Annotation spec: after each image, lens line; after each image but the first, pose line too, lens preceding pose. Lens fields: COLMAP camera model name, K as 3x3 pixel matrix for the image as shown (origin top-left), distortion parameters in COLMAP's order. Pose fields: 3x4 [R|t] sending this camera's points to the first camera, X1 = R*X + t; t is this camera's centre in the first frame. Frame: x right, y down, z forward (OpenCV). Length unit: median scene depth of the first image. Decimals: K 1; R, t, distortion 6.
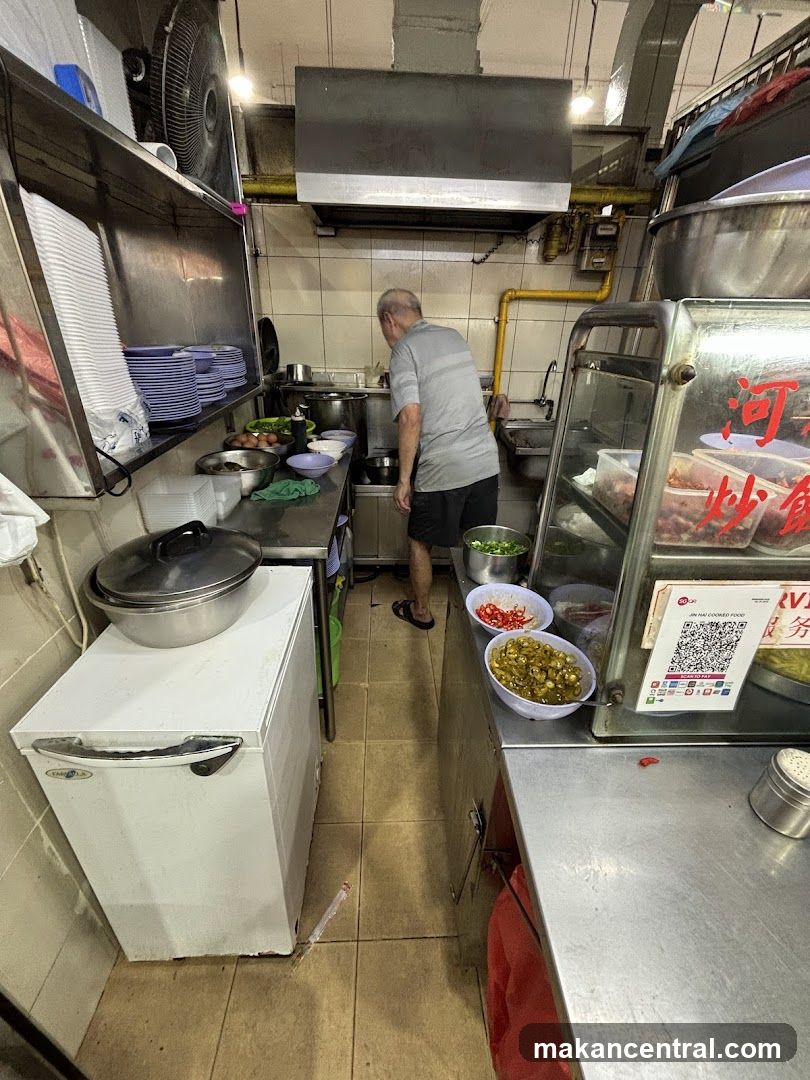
lens RADIAL K [[430.2, 0, 404.1], [0, 430.2, 534.7], [0, 0, 1]] dist [0.001063, -0.001994]
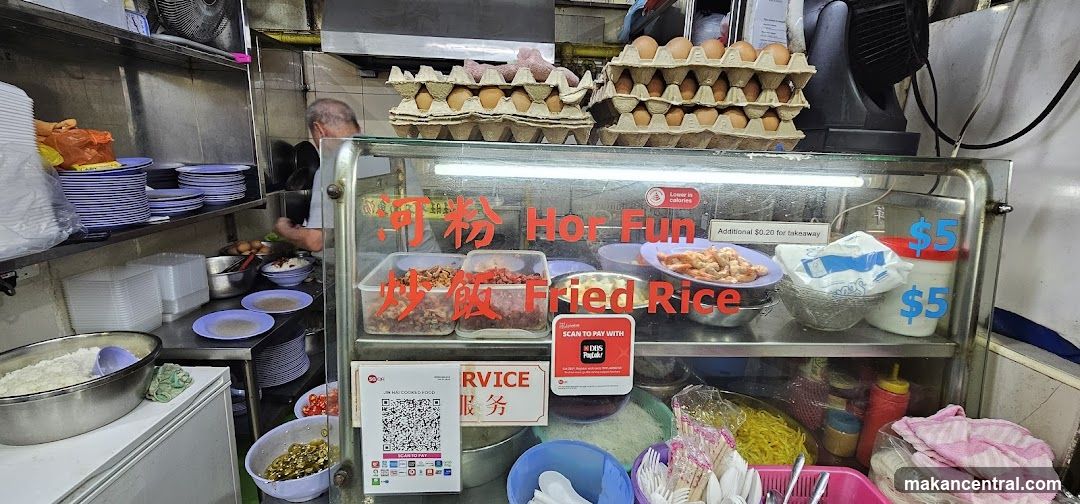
lens RADIAL K [[438.7, 0, 547.5], [0, 438.7, 240.5], [0, 0, 1]] dist [-0.000031, -0.000002]
pose [[0.999254, 0.004777, 0.038310, 0.648751], [0.004659, 0.970142, -0.242494, 0.049794], [-0.038325, 0.242492, 0.969396, -0.140875]]
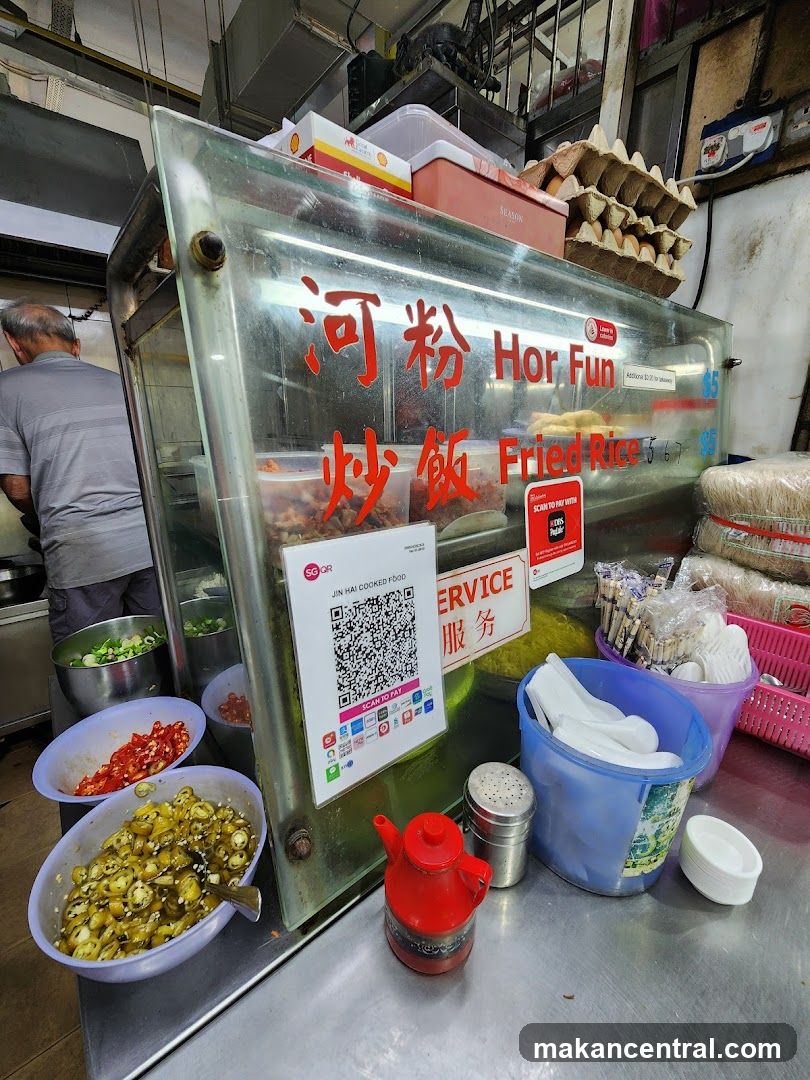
lens RADIAL K [[443.3, 0, 404.3], [0, 443.3, 534.9], [0, 0, 1]] dist [0.006019, 0.000058]
pose [[0.785165, -0.179361, 0.592744, 0.224875], [0.293597, 0.950549, -0.101275, 0.063980], [-0.545268, 0.253545, 0.798998, 0.249480]]
